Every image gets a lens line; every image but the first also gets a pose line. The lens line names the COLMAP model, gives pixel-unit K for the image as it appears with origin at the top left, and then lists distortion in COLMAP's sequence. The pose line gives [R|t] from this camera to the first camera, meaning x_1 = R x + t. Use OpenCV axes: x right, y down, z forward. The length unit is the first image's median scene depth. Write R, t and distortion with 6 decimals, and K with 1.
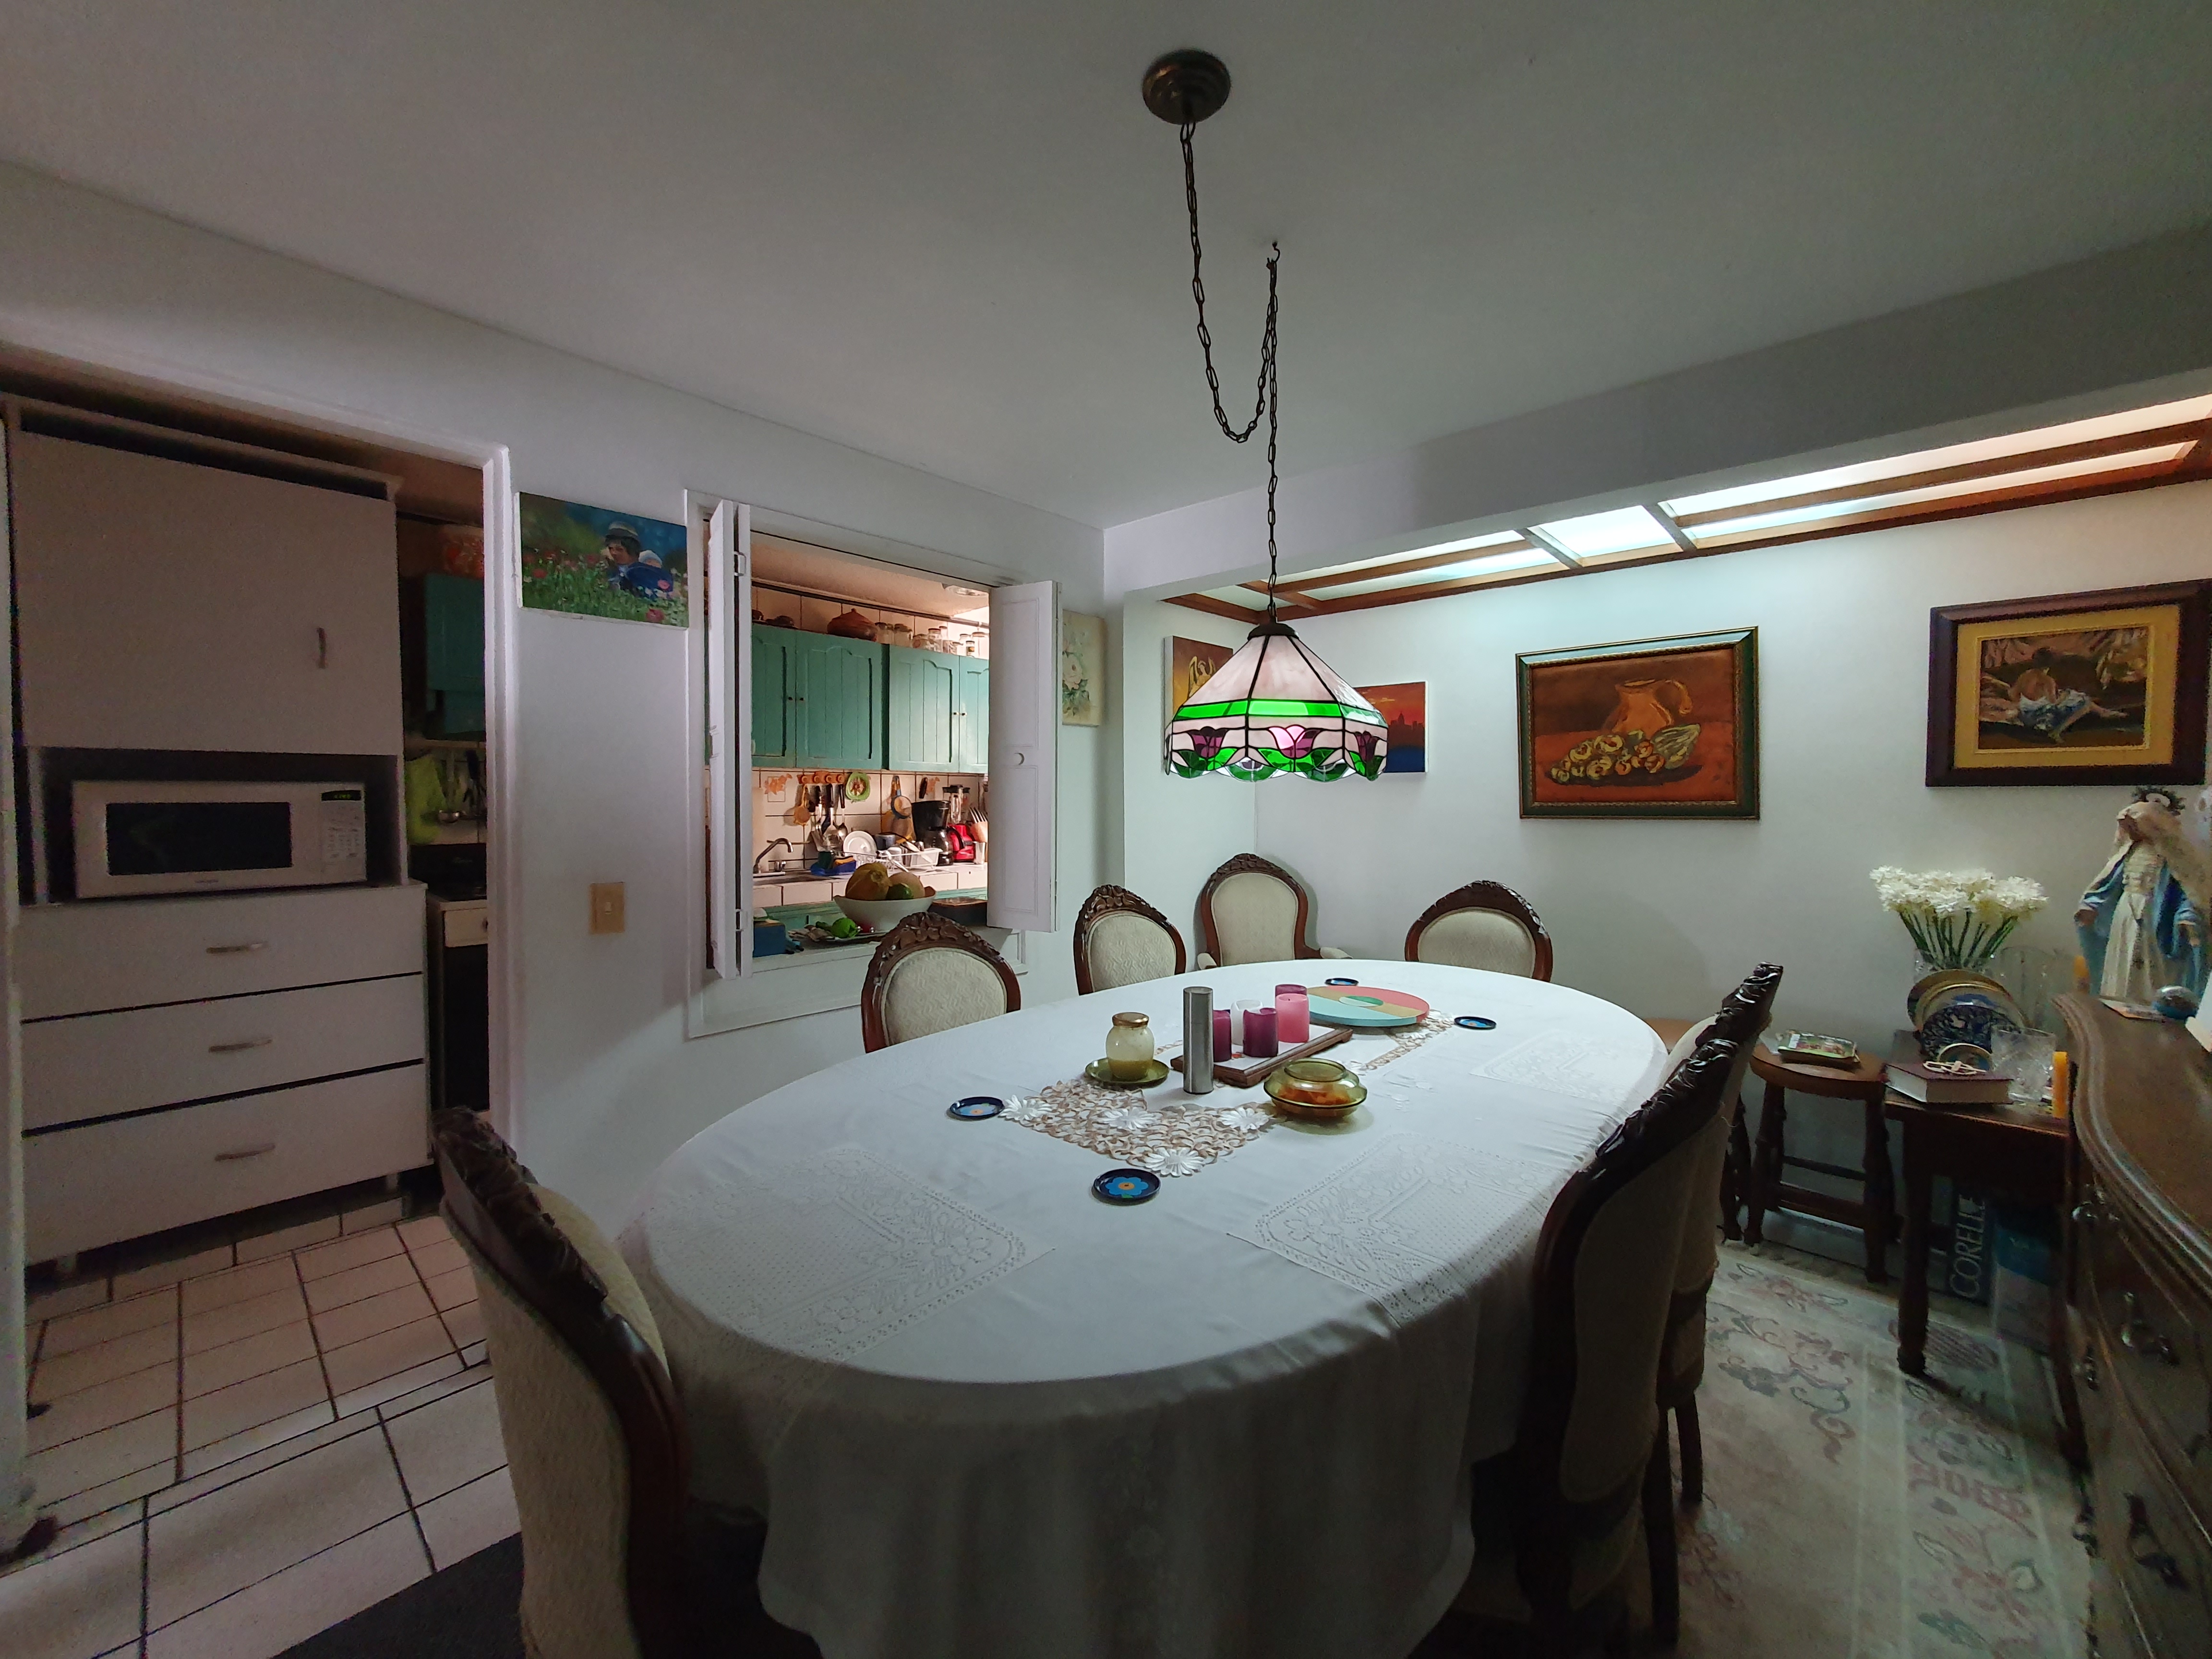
lens RADIAL K [[869.3, 0, 1124.4], [0, 869.3, 816.2], [0, 0, 1]] dist [0.007985, -0.000600]
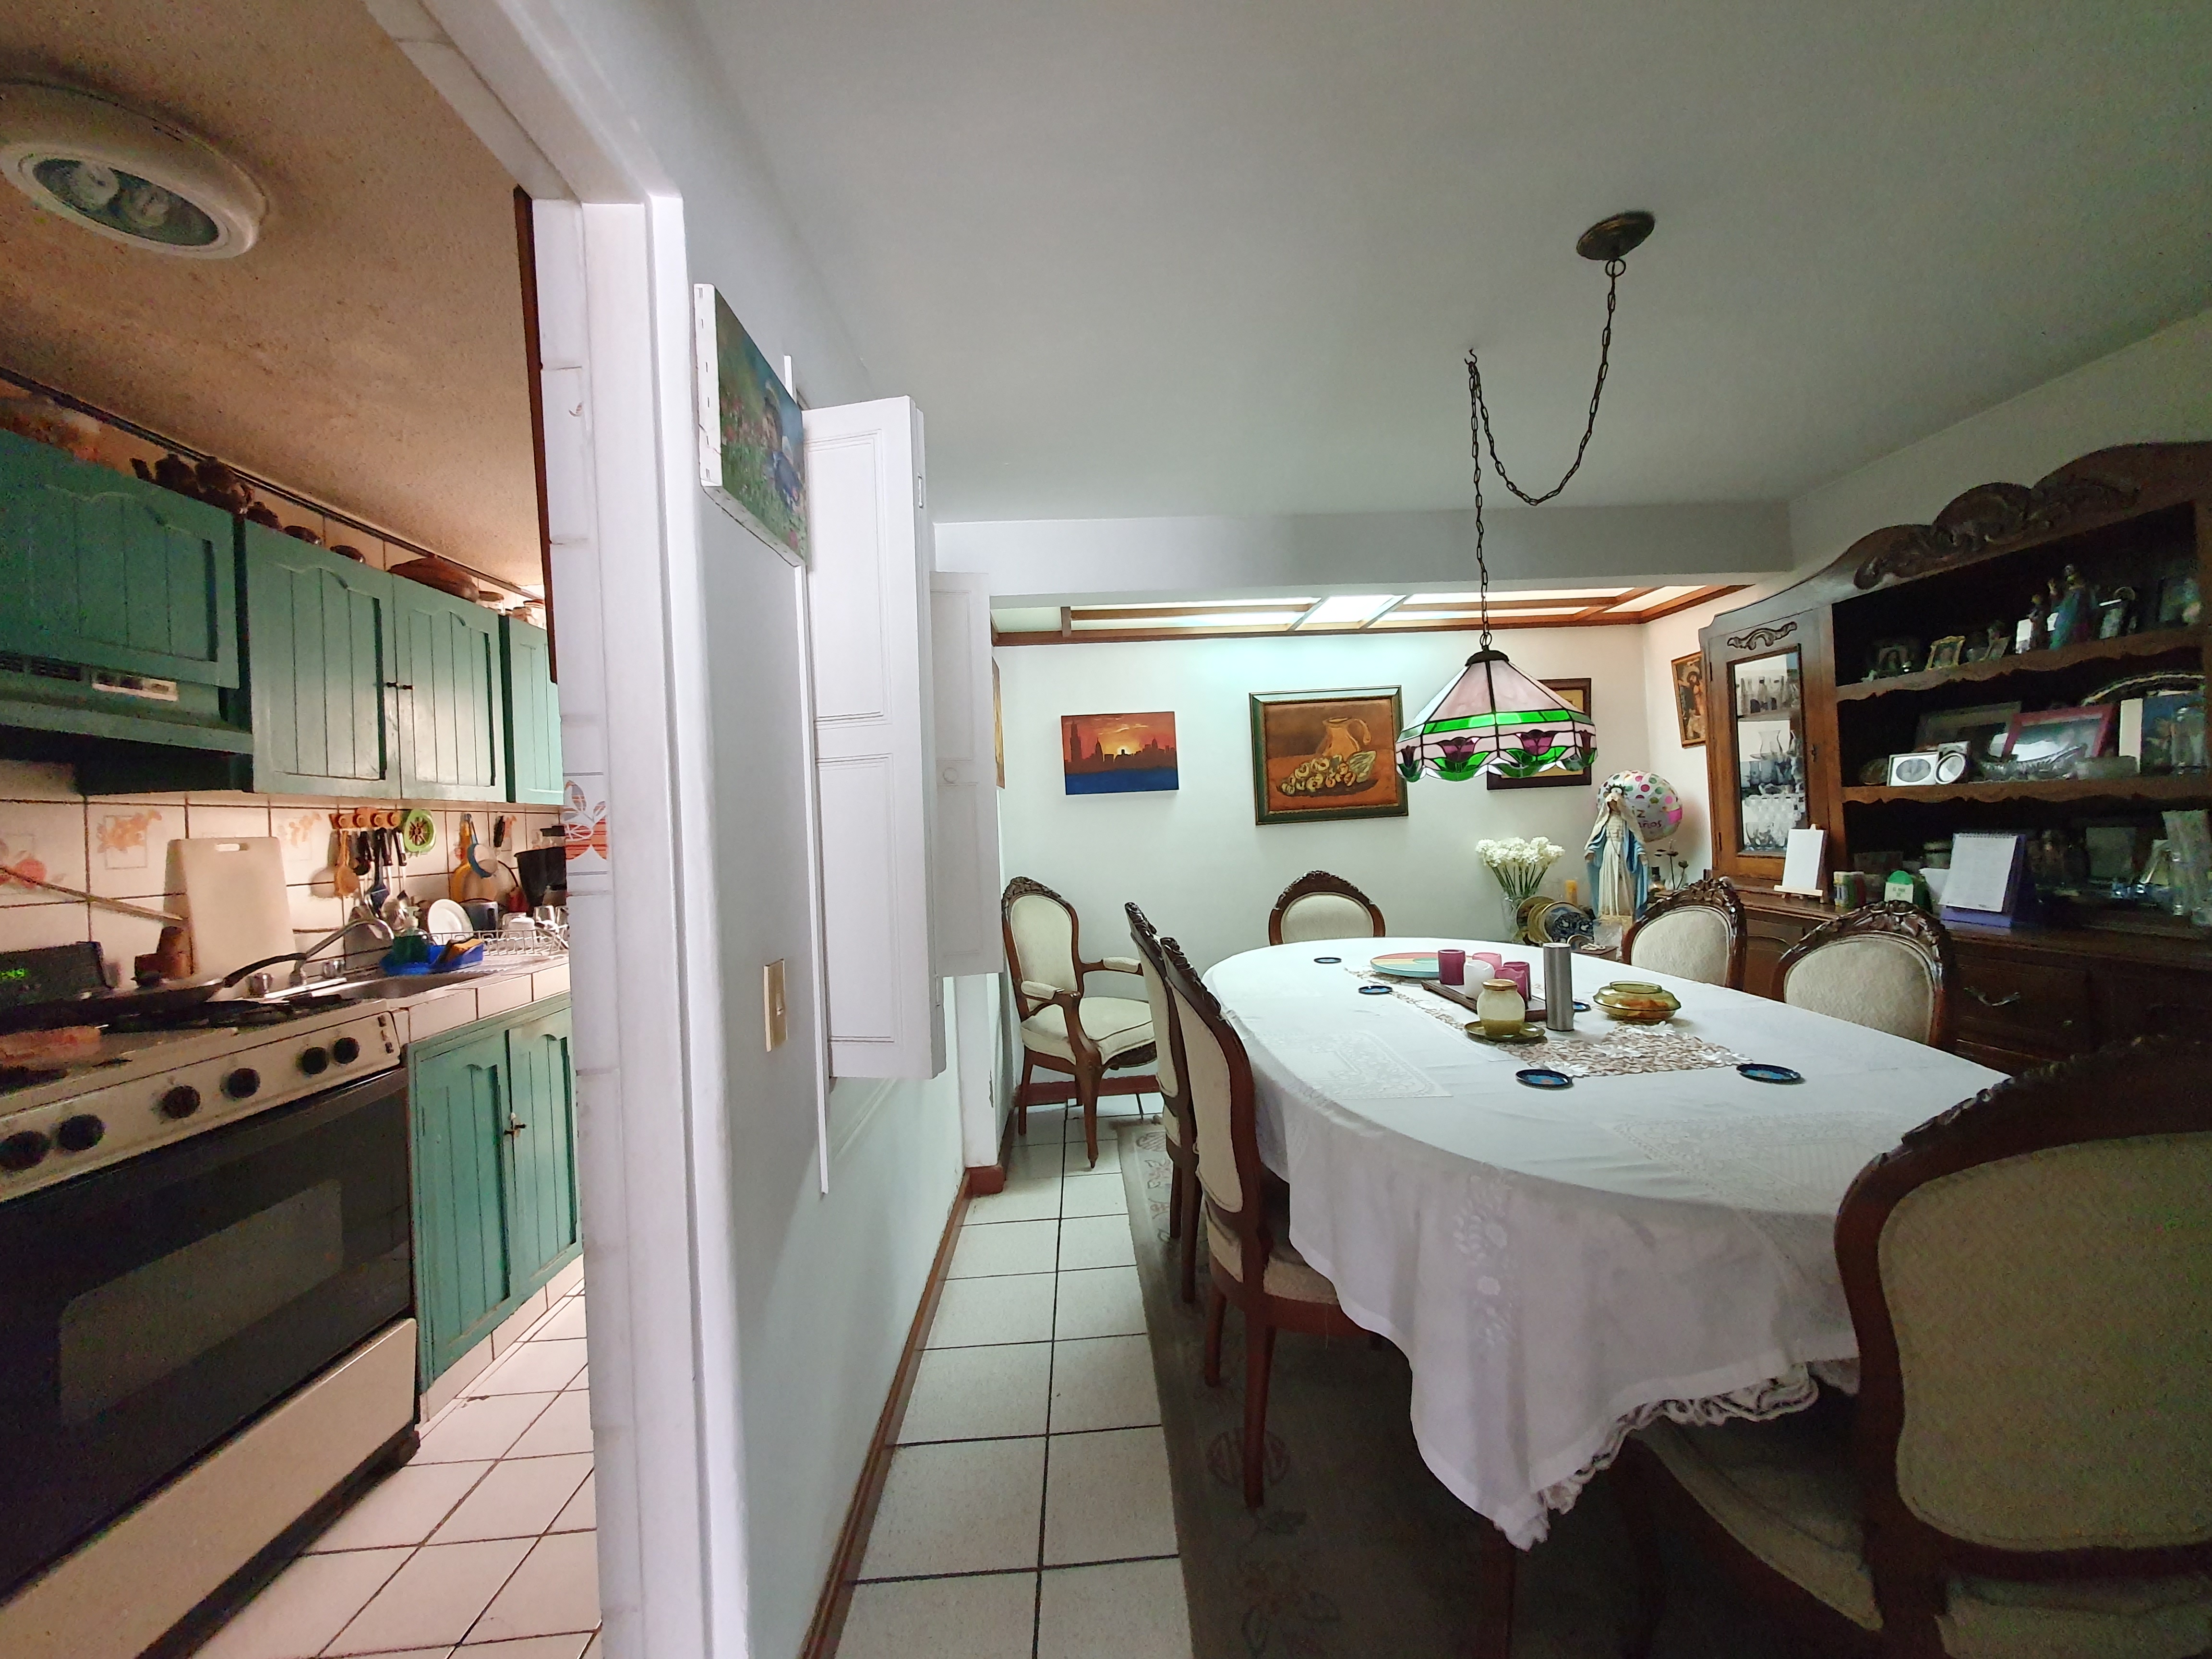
lens RADIAL K [[869.3, 0, 1121.8], [0, 869.3, 819.4], [0, 0, 1]] dist [0.007985, -0.000600]
pose [[0.707011, -0.035652, 0.706304, -0.621608], [0.066008, 0.997695, -0.015713, 0.001606], [-0.704116, 0.057731, 0.707735, 0.288568]]
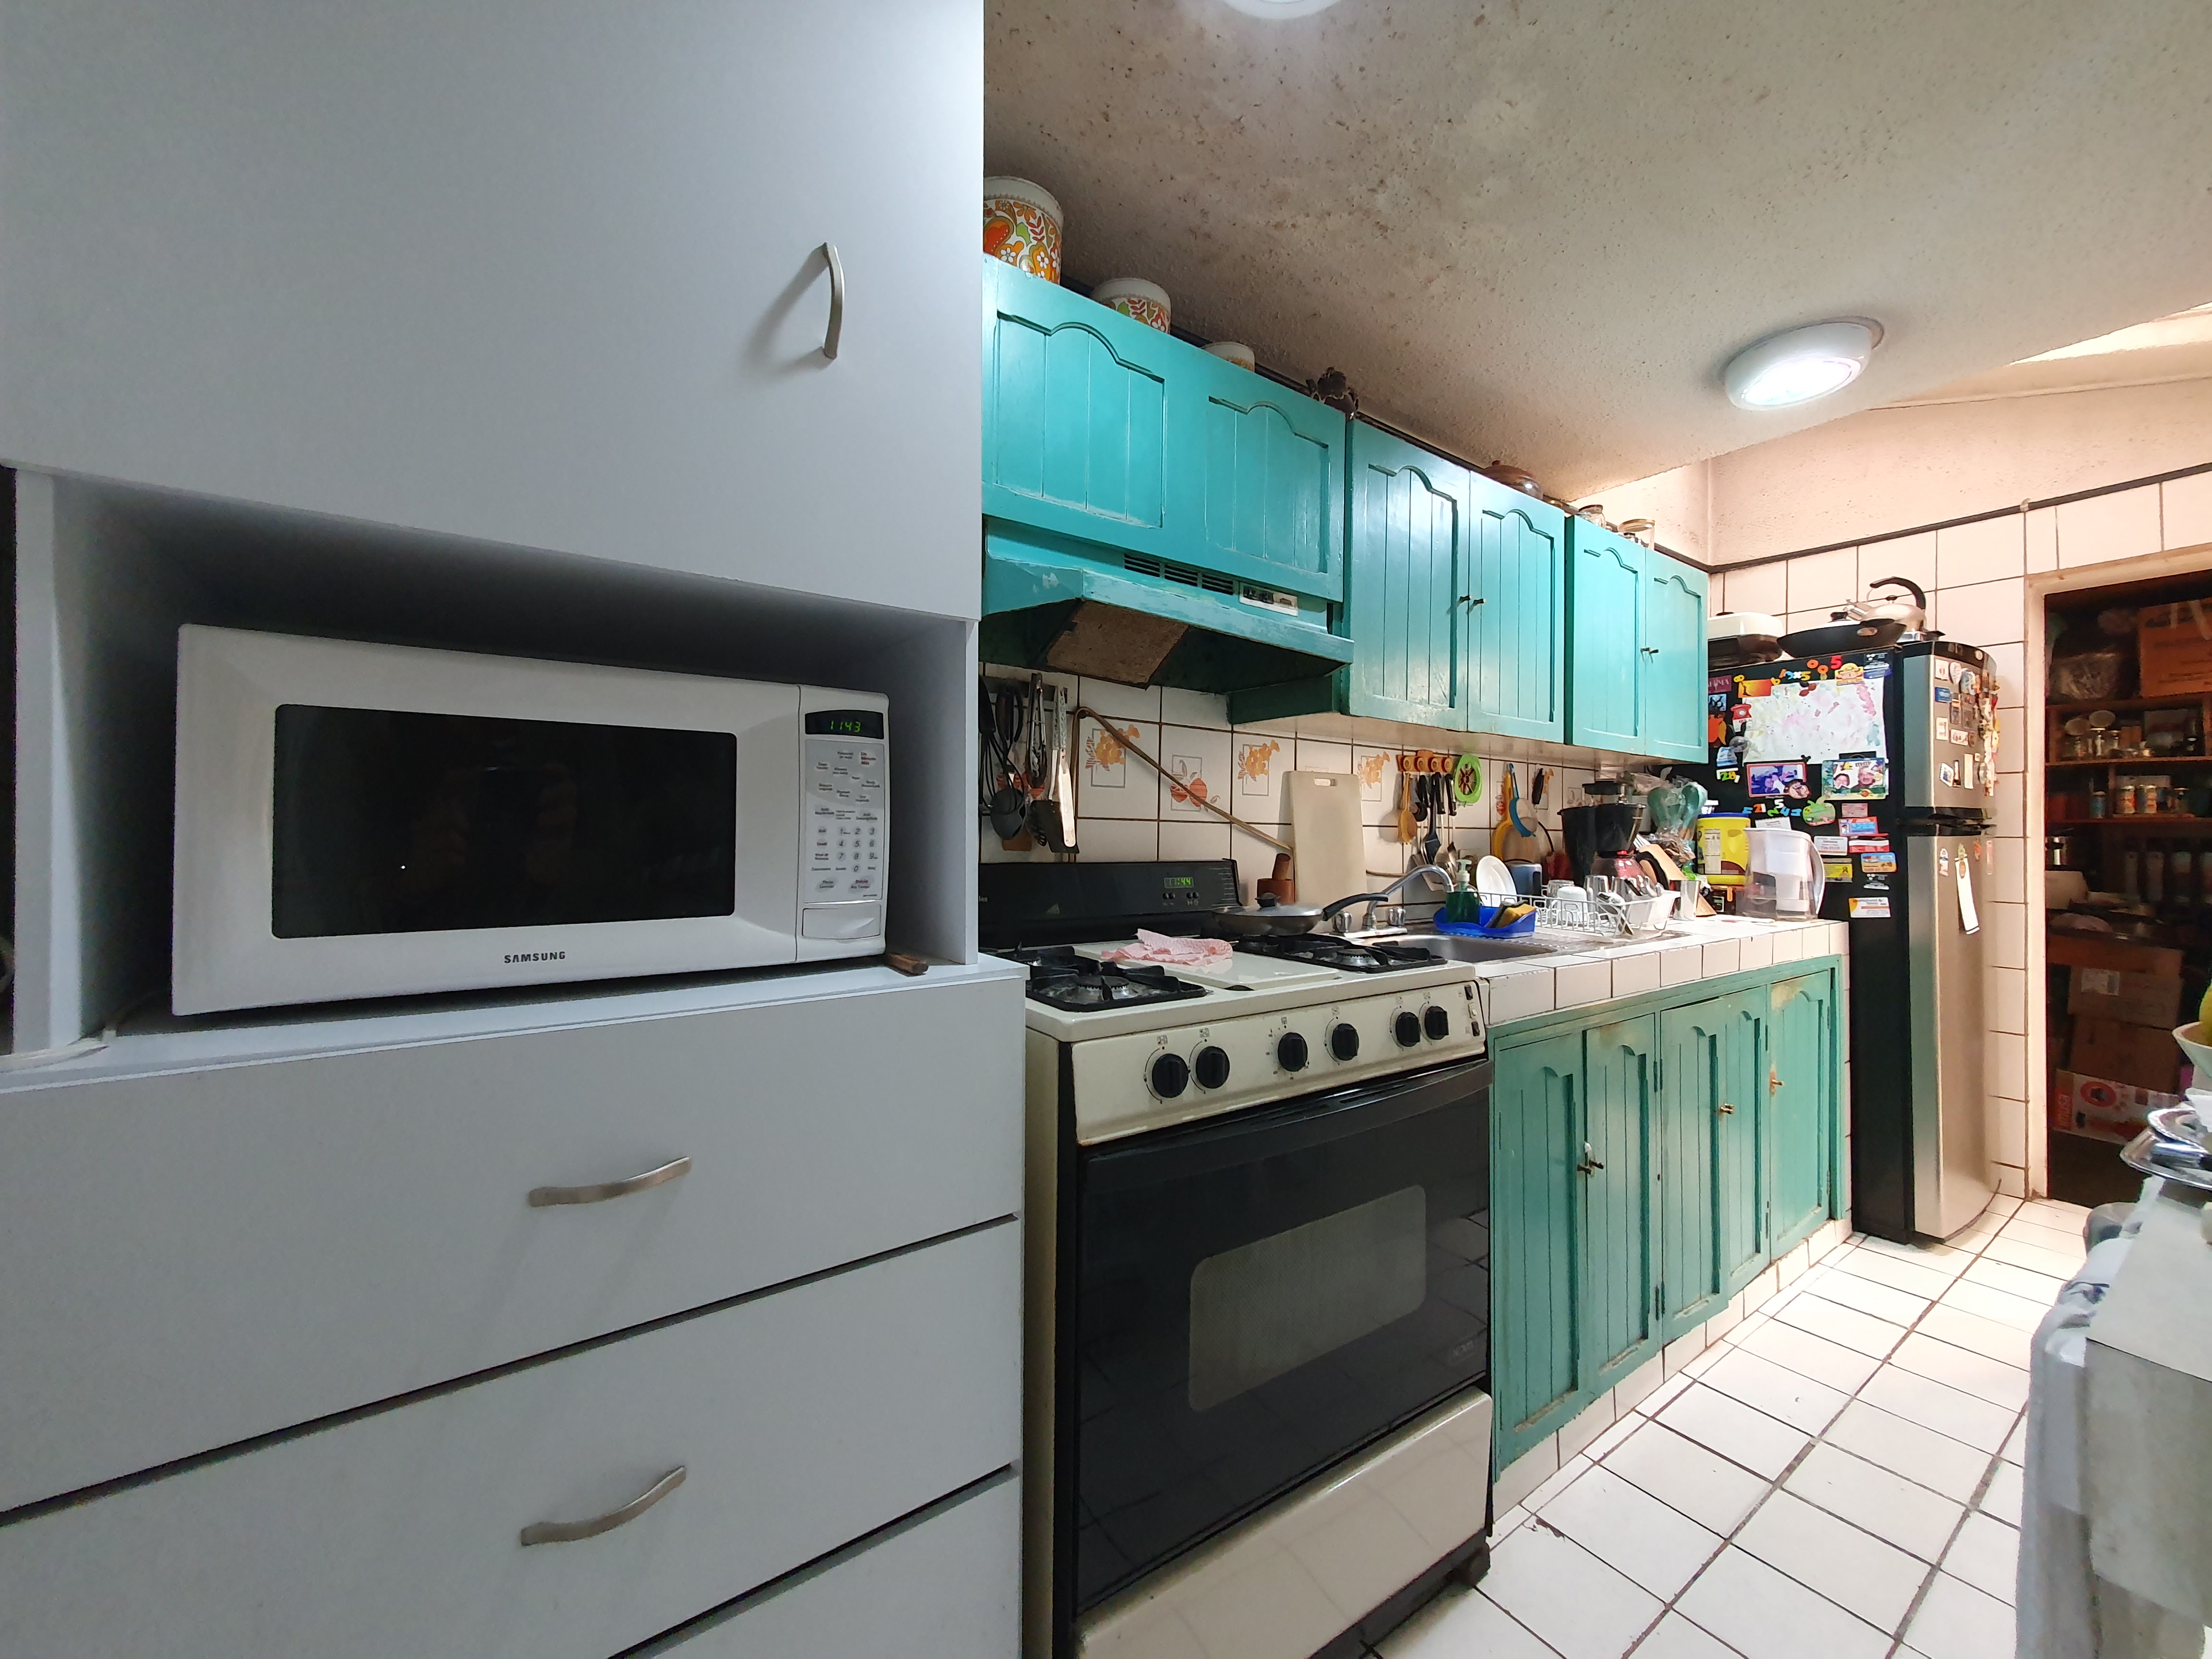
lens RADIAL K [[869.3, 0, 1129.4], [0, 869.3, 812.8], [0, 0, 1]] dist [0.007985, -0.000600]
pose [[0.979255, 0.001062, -0.202629, -0.645809], [-0.010888, 0.998817, -0.047383, 0.028187], [0.202339, 0.048606, 0.978108, 0.612007]]
